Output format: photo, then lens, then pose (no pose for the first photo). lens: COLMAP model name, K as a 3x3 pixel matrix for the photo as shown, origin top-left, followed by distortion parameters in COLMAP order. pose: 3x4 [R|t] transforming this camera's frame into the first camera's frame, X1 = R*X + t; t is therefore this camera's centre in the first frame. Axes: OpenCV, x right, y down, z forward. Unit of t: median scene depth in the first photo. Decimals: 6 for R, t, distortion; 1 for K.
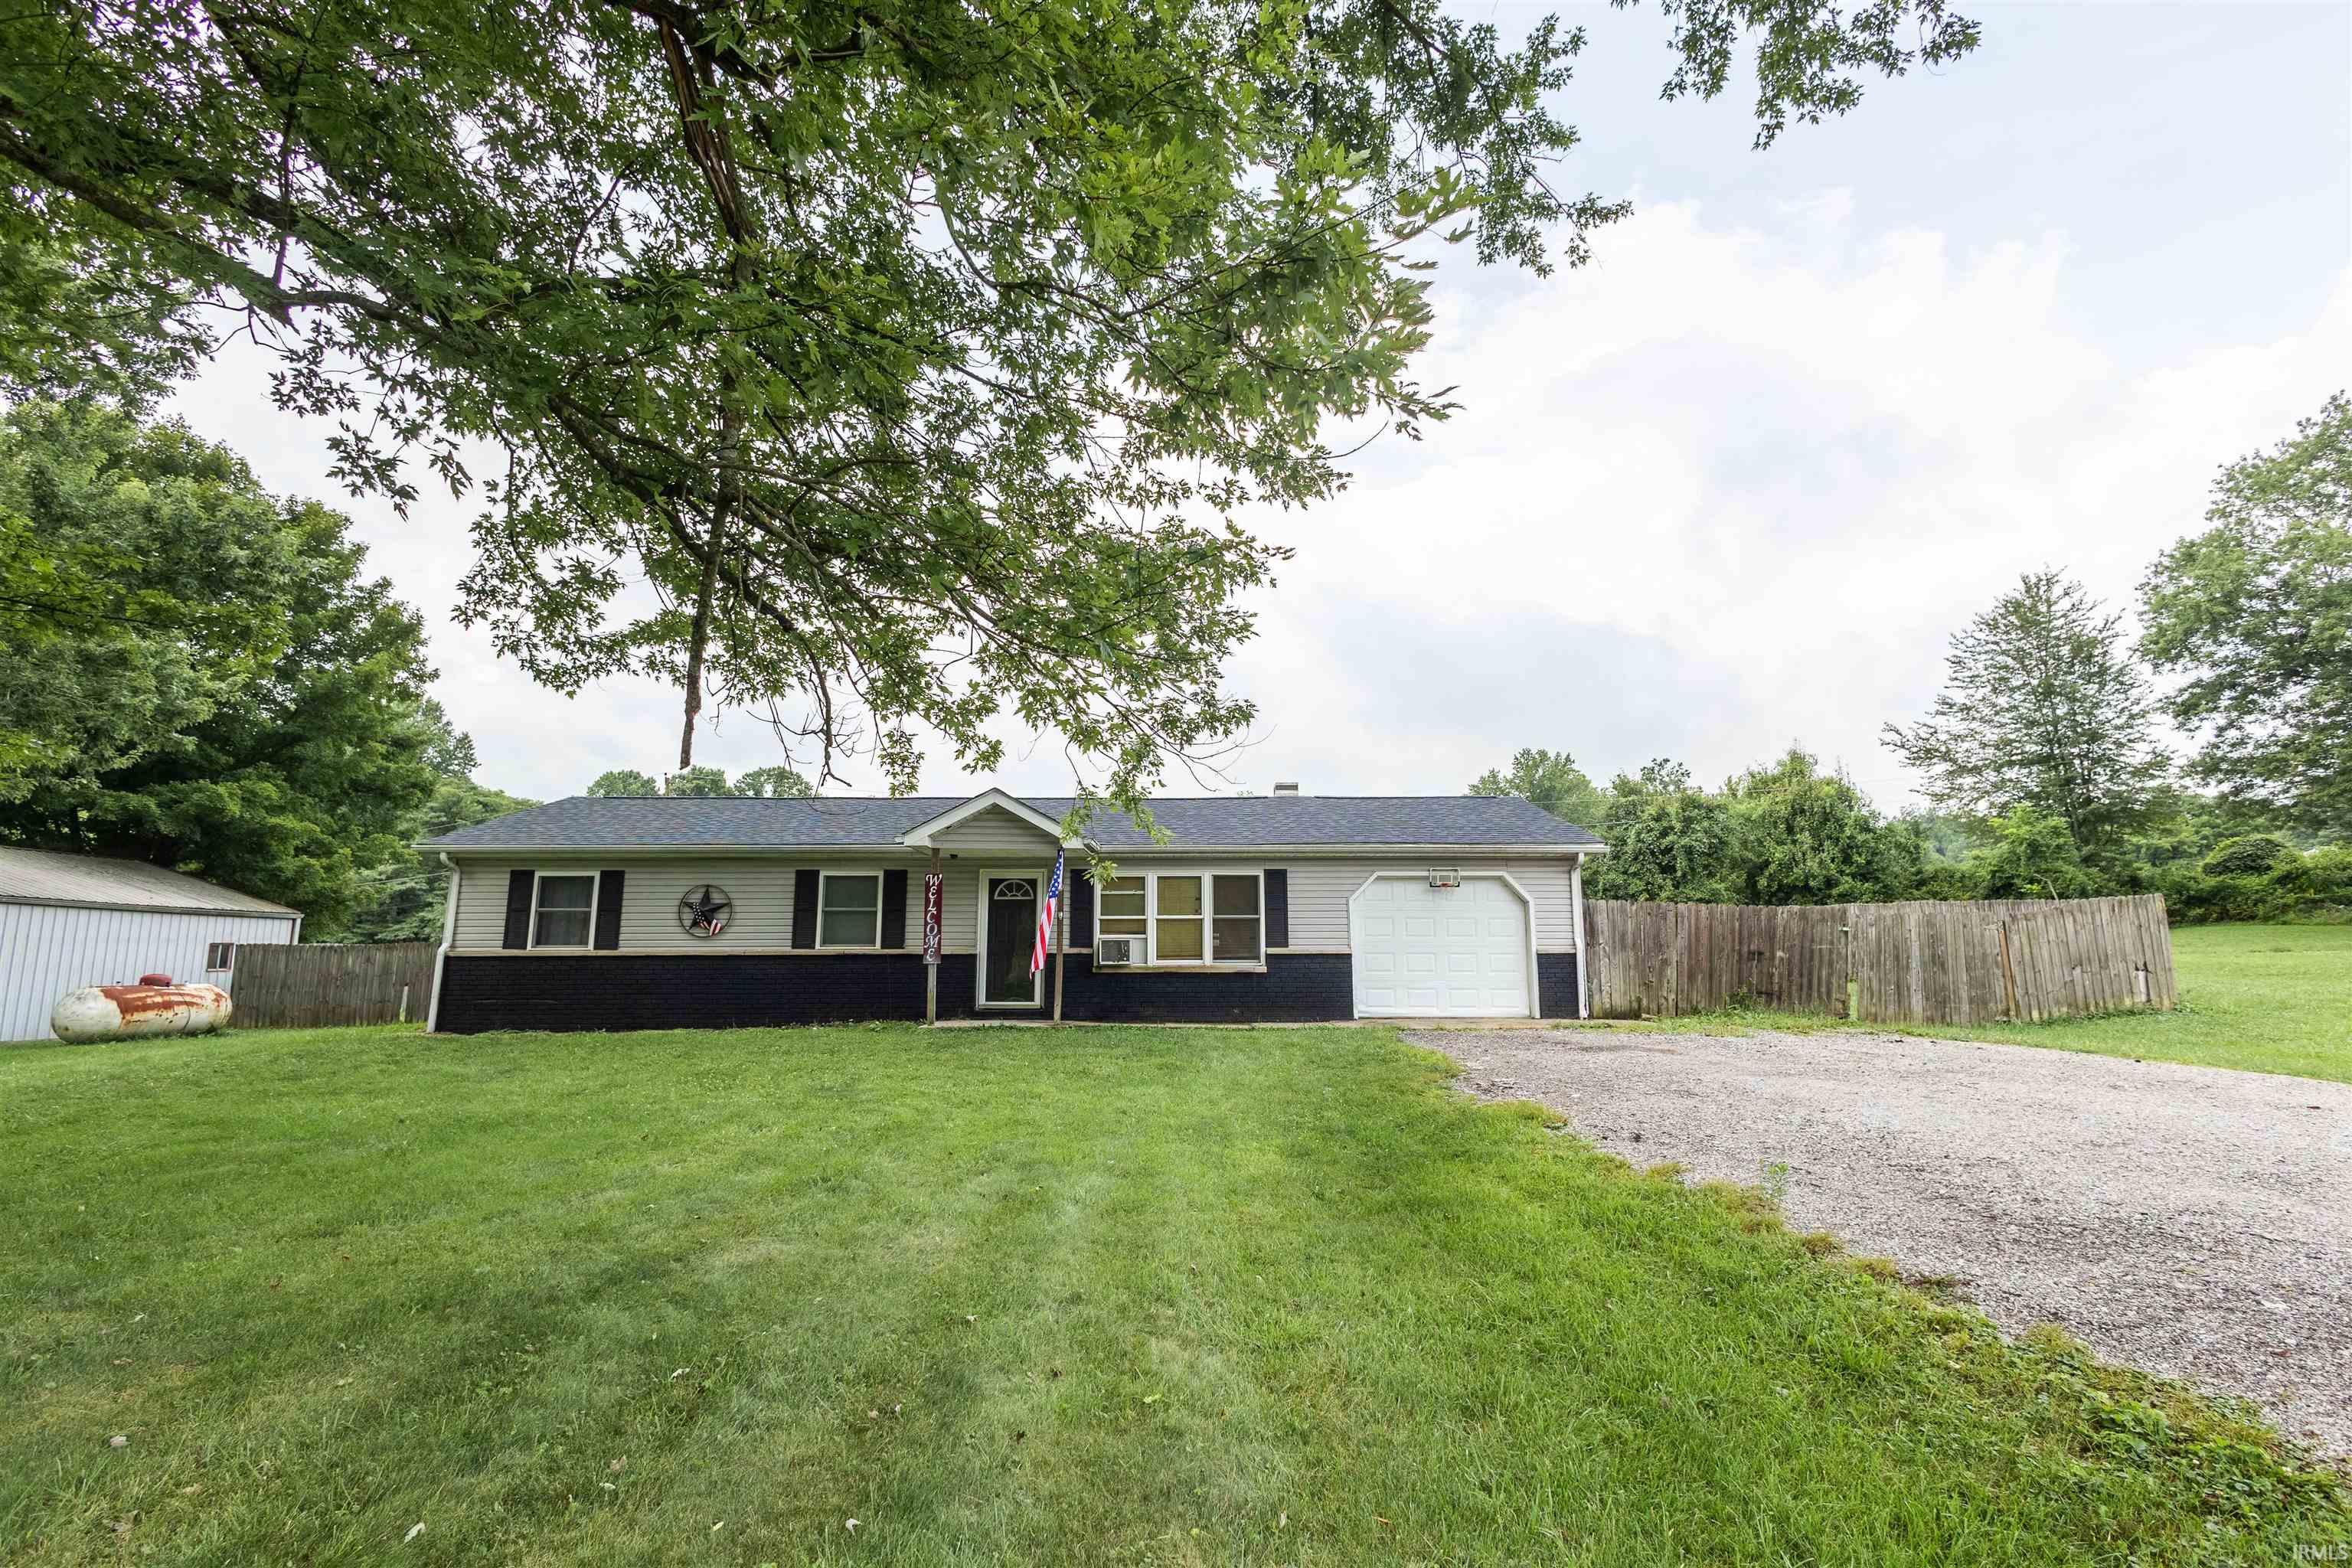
lens RADIAL K [[1096.6, 0, 1192.2], [0, 1096.6, 779.3], [0, 0, 1]] dist [0.016377, -0.007164]
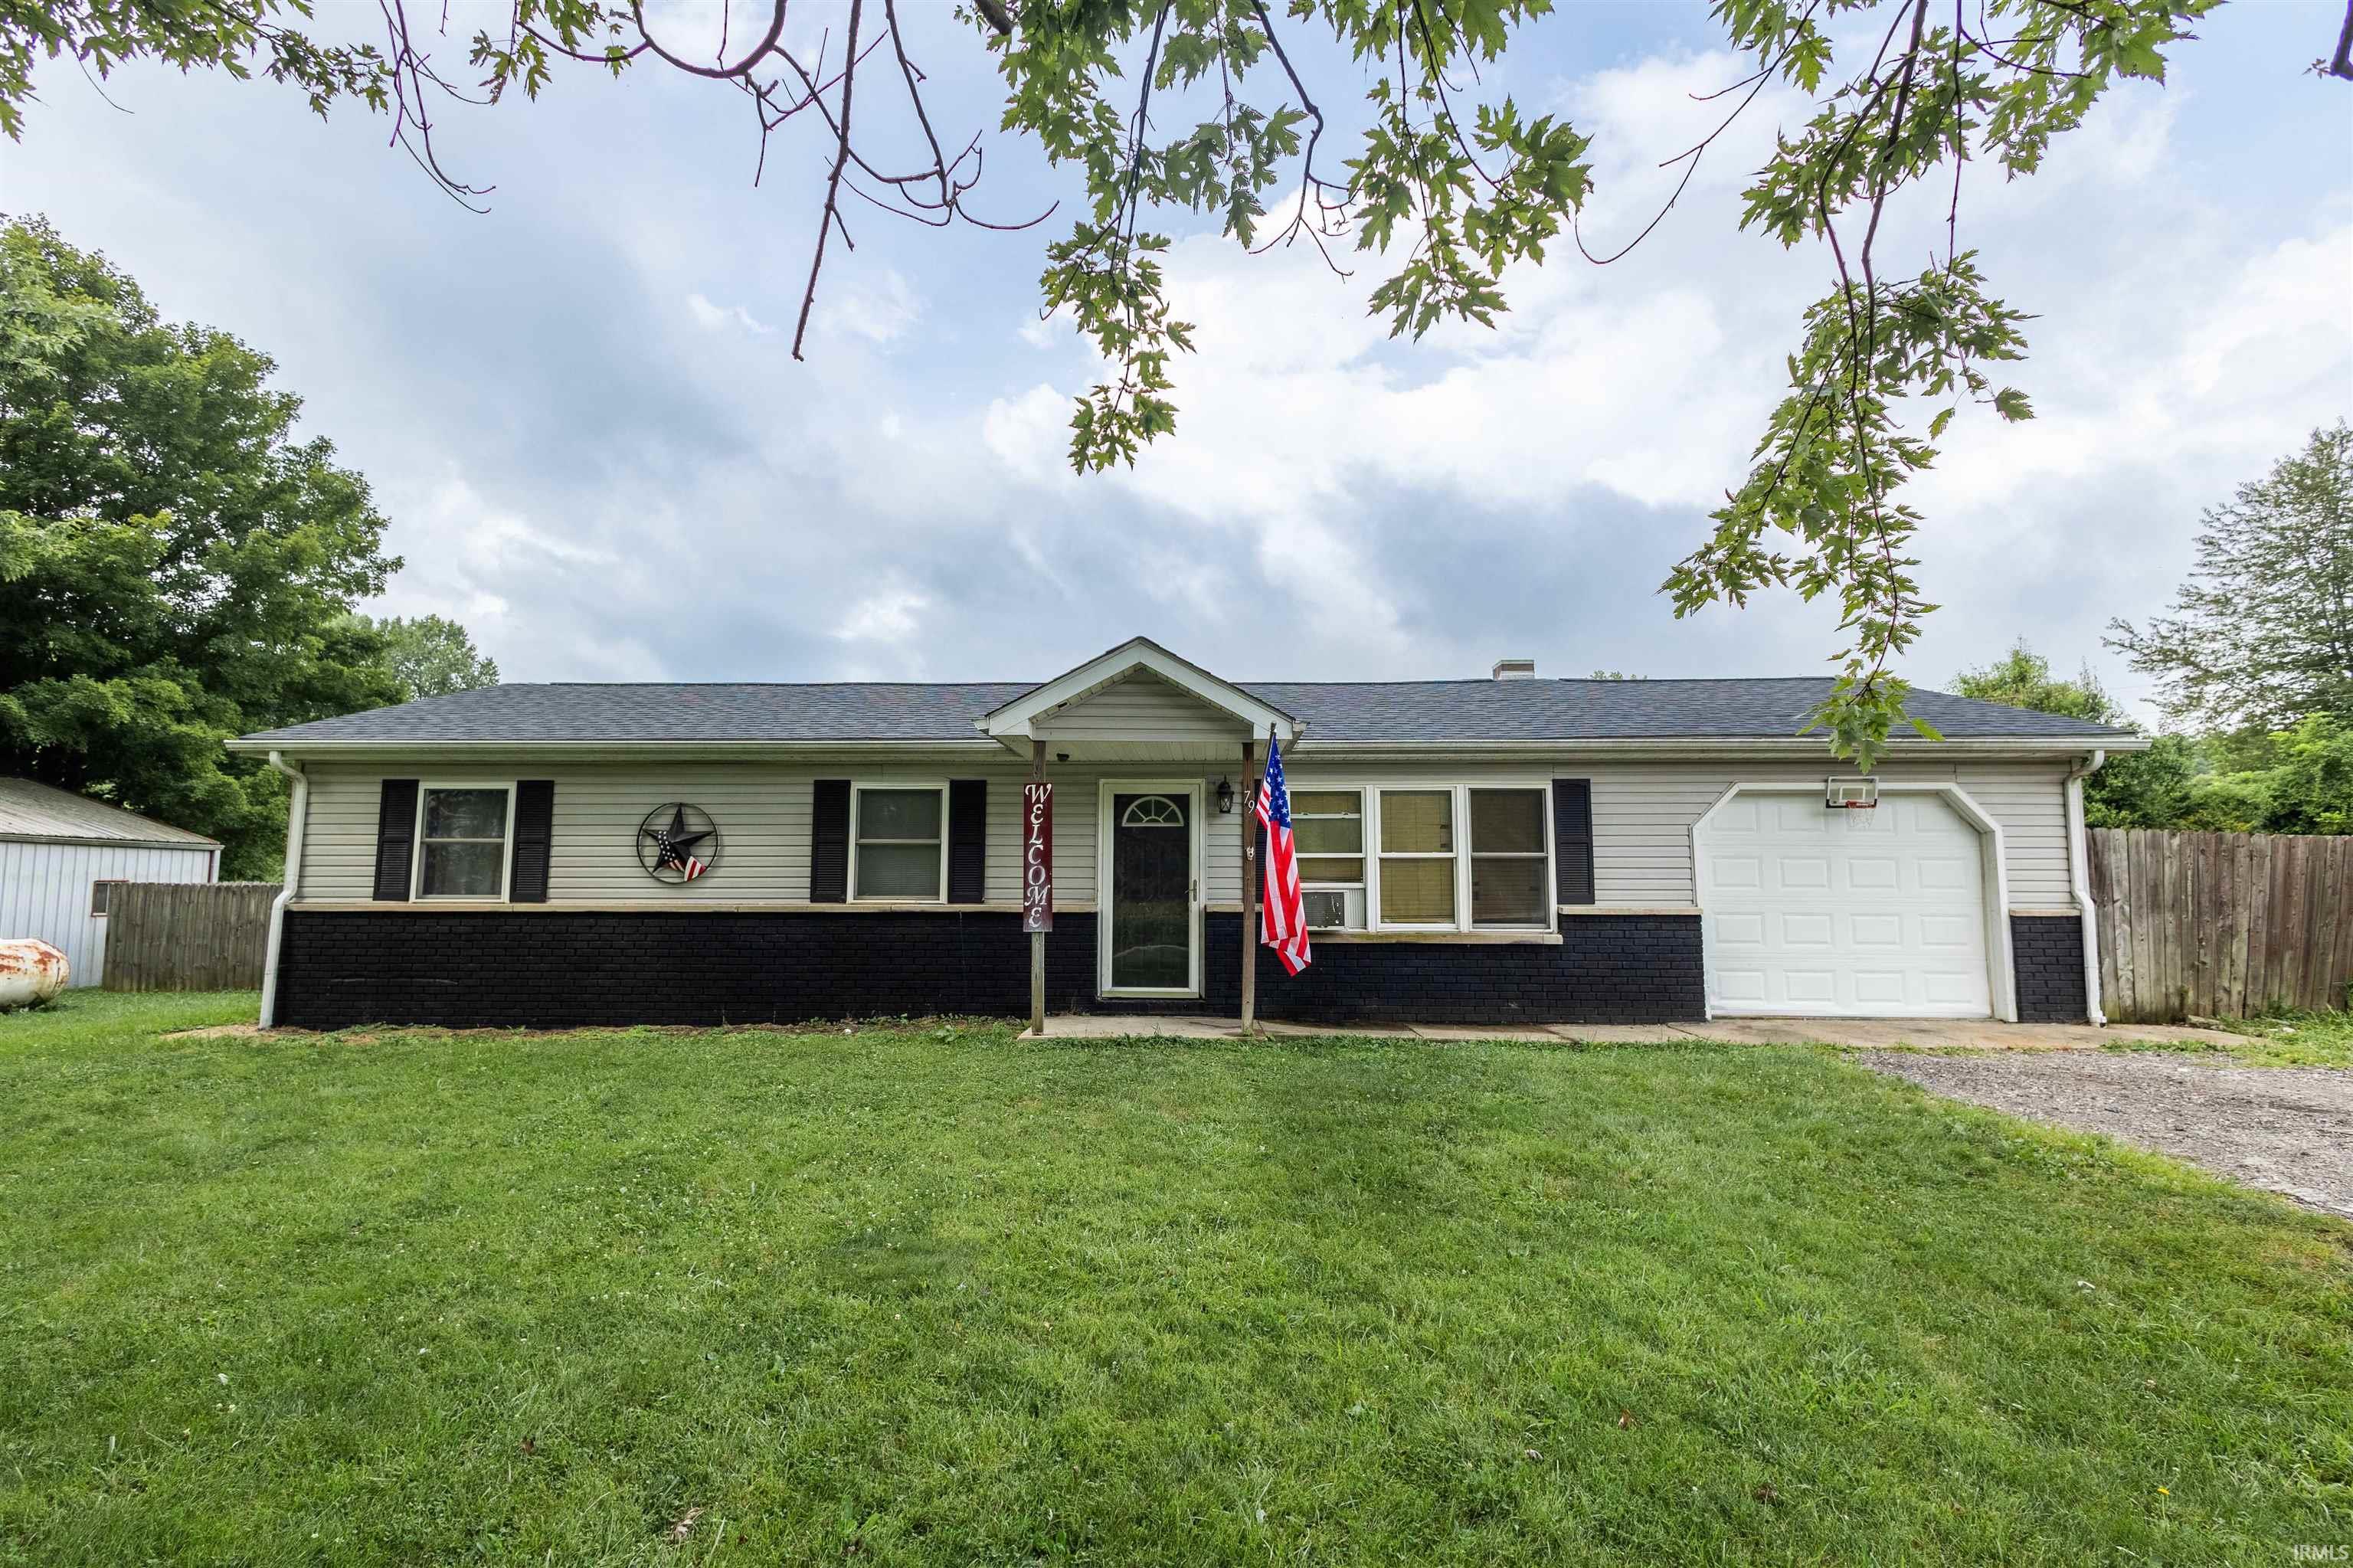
lens RADIAL K [[1097.1, 0, 1167.2], [0, 1097.1, 782.3], [0, 0, 1]] dist [0.016377, -0.007164]
pose [[0.998907, -0.000358, -0.046734, -0.124953], [0.003373, 0.997915, 0.064453, 0.043182], [0.046613, -0.064540, 0.996826, 0.370452]]
